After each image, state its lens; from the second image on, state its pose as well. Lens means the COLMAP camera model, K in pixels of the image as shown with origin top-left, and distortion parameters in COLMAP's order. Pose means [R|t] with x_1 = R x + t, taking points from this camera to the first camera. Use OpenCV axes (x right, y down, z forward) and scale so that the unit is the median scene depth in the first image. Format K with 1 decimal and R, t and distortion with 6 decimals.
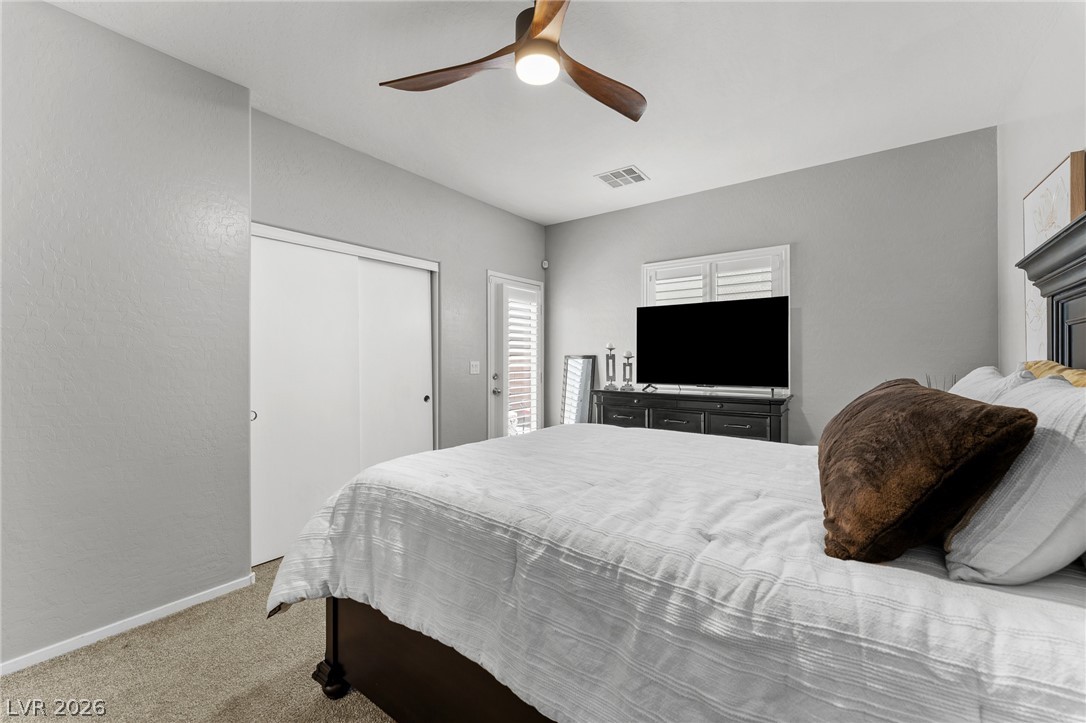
lens RADIAL K [[437.3, 0, 537.5], [0, 437.3, 358.5], [0, 0, 1]] dist [0.001357, 0.000183]
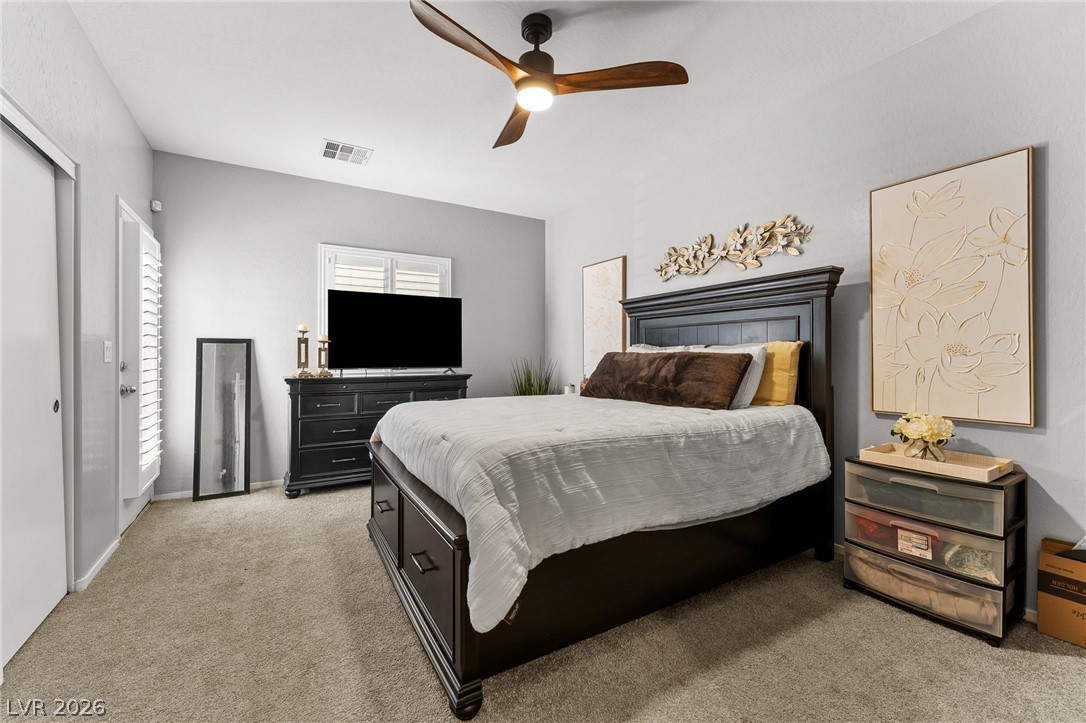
lens RADIAL K [[437.3, 0, 537.5], [0, 437.3, 358.5], [0, 0, 1]] dist [0.001357, 0.000183]
pose [[0.400694, -0.007634, 0.916180, -0.476102], [-0.002924, 0.999950, 0.009611, 0.023344], [-0.916207, -0.006530, 0.400652, 0.210992]]
